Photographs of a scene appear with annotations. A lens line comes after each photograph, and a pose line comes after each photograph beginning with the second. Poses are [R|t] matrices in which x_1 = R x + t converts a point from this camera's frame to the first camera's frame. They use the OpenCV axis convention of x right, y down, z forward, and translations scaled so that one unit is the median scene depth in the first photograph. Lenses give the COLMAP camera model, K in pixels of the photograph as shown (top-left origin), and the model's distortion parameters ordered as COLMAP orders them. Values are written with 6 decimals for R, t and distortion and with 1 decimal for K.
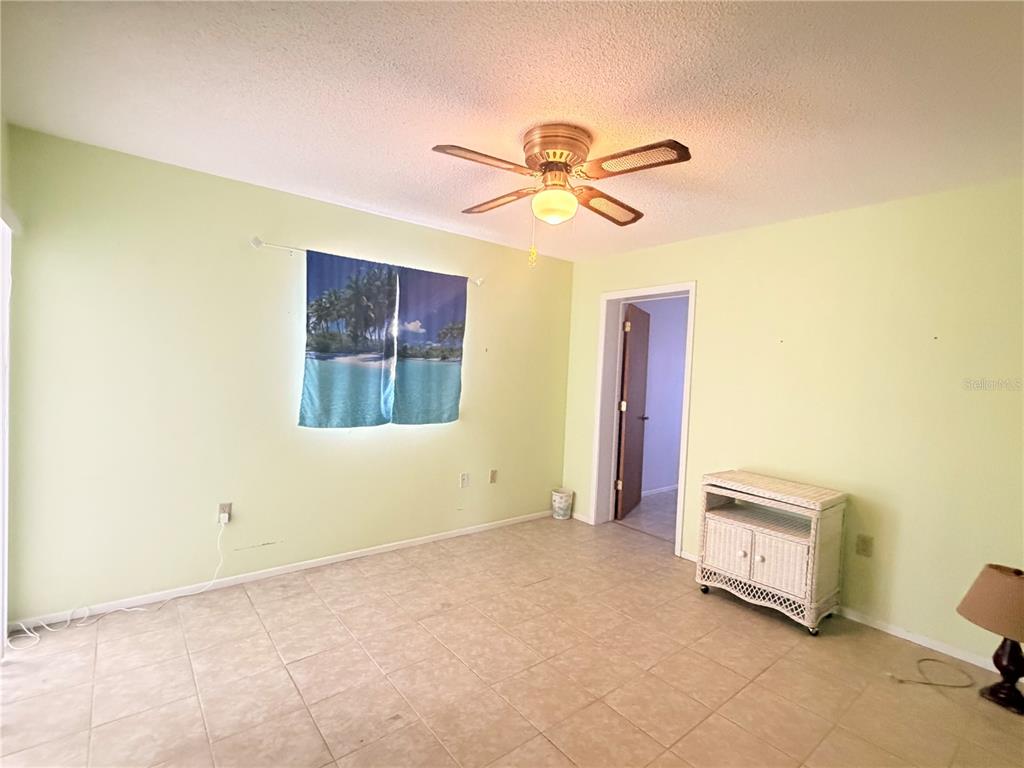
lens RADIAL K [[485.8, 0, 515.8], [0, 485.8, 382.9], [0, 0, 1]] dist [-0.000348, 0.000650]
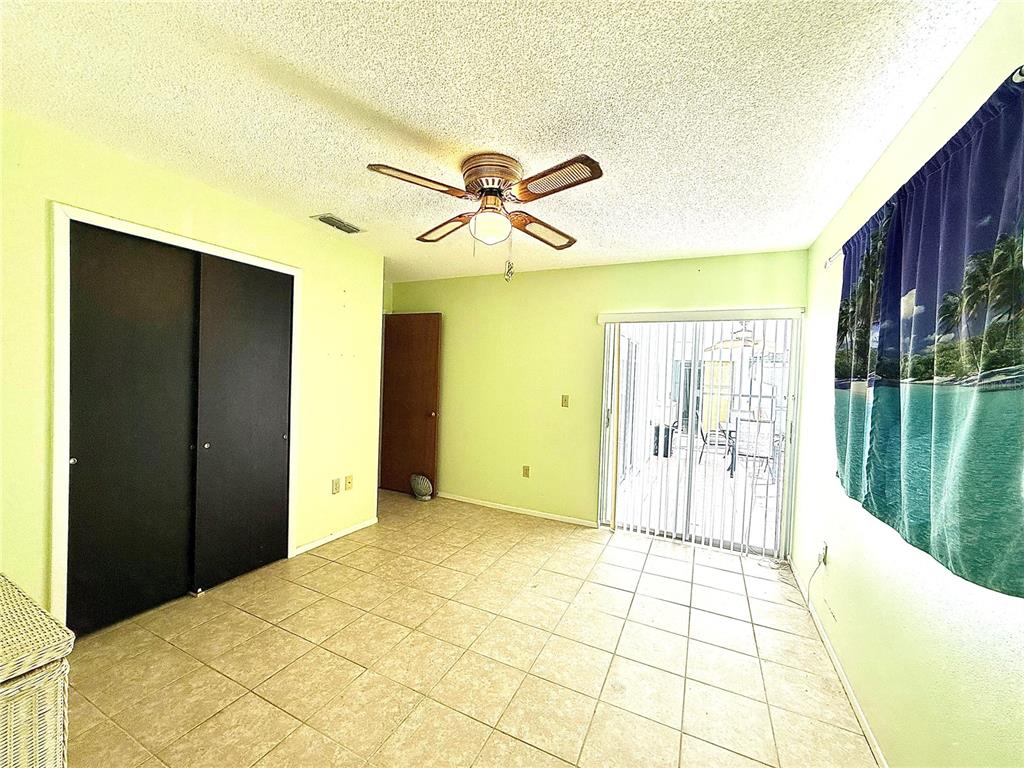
lens RADIAL K [[405.9, 0, 512.9], [0, 405.9, 386.7], [0, 0, 1]] dist [-0.000086, 0.000168]
pose [[-0.899556, -0.065387, -0.431885, 0.383268], [-0.092916, 0.994748, 0.042929, -0.043612], [0.426809, 0.078746, -0.900907, 1.758288]]
